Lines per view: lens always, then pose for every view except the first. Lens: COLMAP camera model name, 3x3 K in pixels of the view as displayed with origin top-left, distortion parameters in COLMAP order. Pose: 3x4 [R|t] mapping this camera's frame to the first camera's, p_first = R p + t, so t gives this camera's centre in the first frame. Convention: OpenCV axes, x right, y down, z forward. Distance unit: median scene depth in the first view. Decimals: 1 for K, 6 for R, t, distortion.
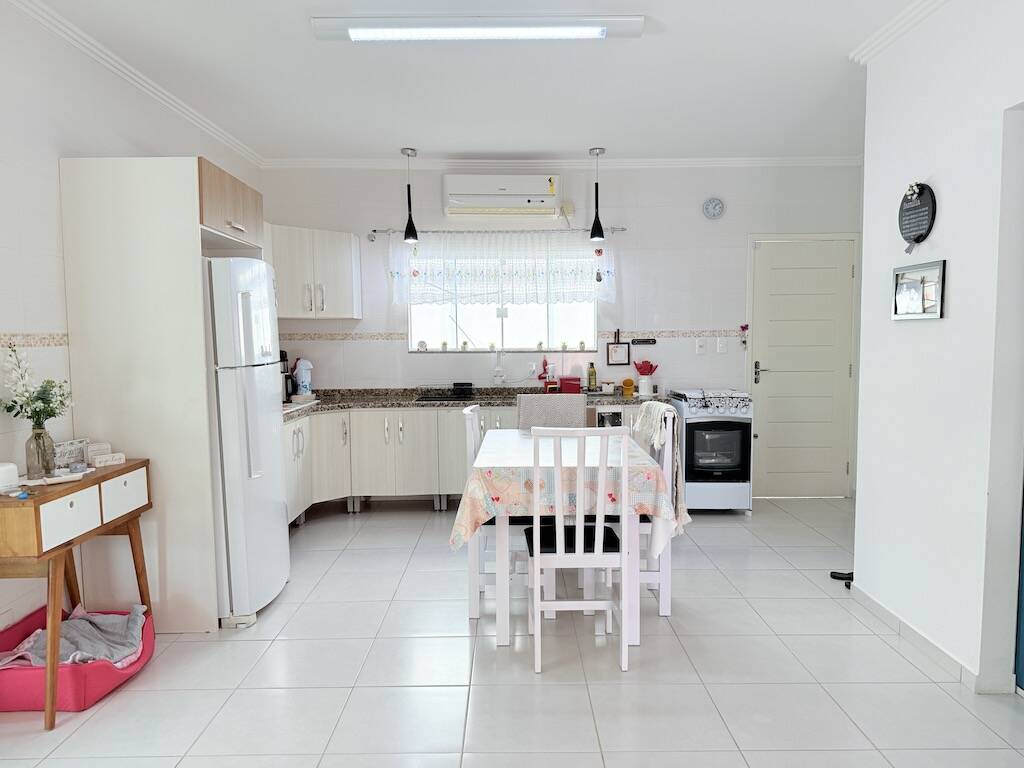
lens RADIAL K [[713.0, 0, 512.4], [0, 713.0, 389.3], [0, 0, 1]] dist [0.095063, -0.130762]
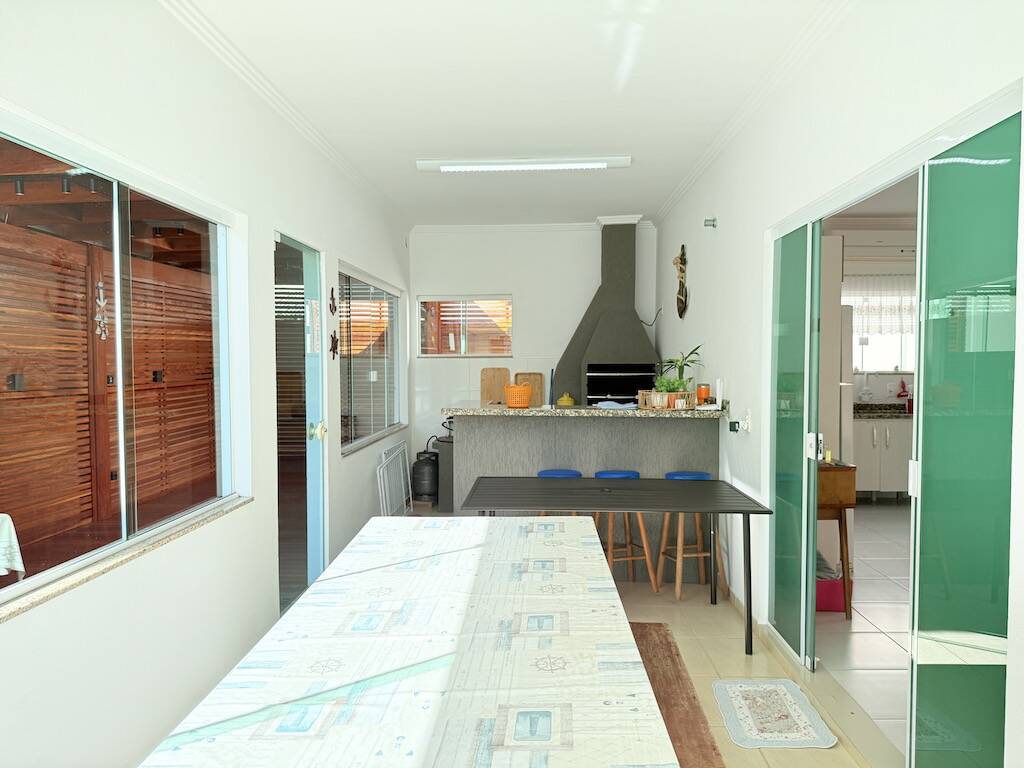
lens RADIAL K [[713.0, 0, 512.4], [0, 713.0, 389.3], [0, 0, 1]] dist [0.095063, -0.130762]
pose [[0.998734, 0.006291, -0.049915, -0.579821], [-0.007990, 0.999393, -0.033902, 0.020585], [0.049671, 0.034258, 0.998178, -0.256447]]
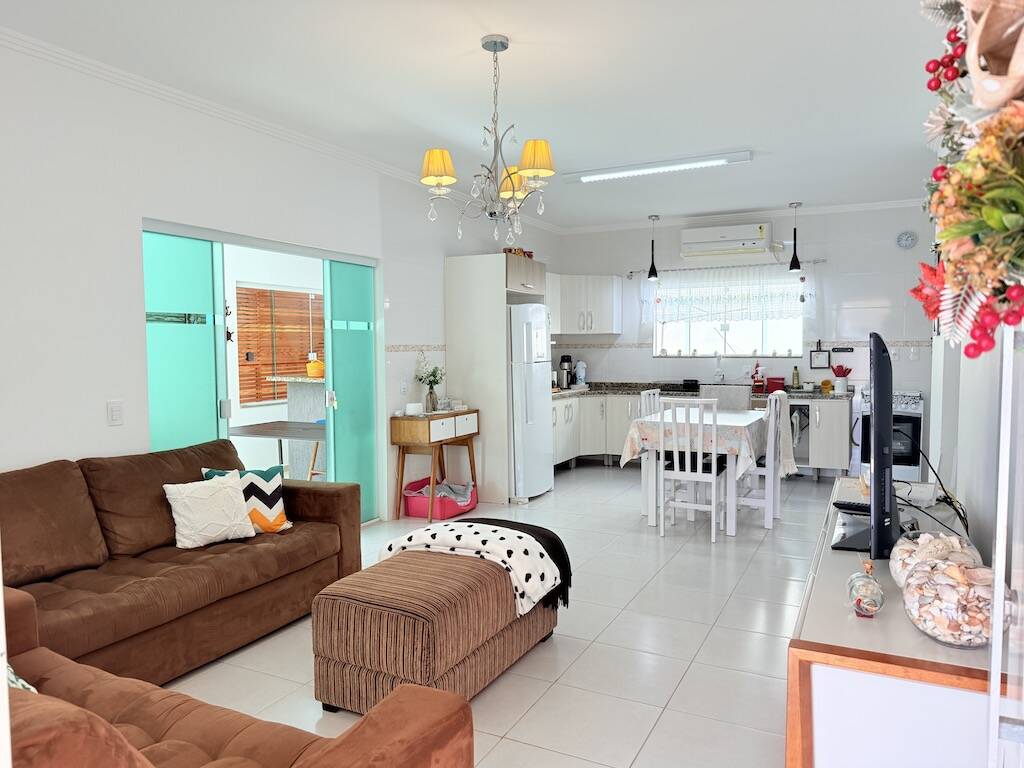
lens RADIAL K [[713.0, 0, 512.4], [0, 713.0, 389.3], [0, 0, 1]] dist [0.095063, -0.130762]
pose [[0.890100, 0.030167, -0.454765, 0.260543], [-0.034750, 0.999395, -0.001722, 0.024460], [0.454438, 0.017336, 0.890610, -0.386667]]
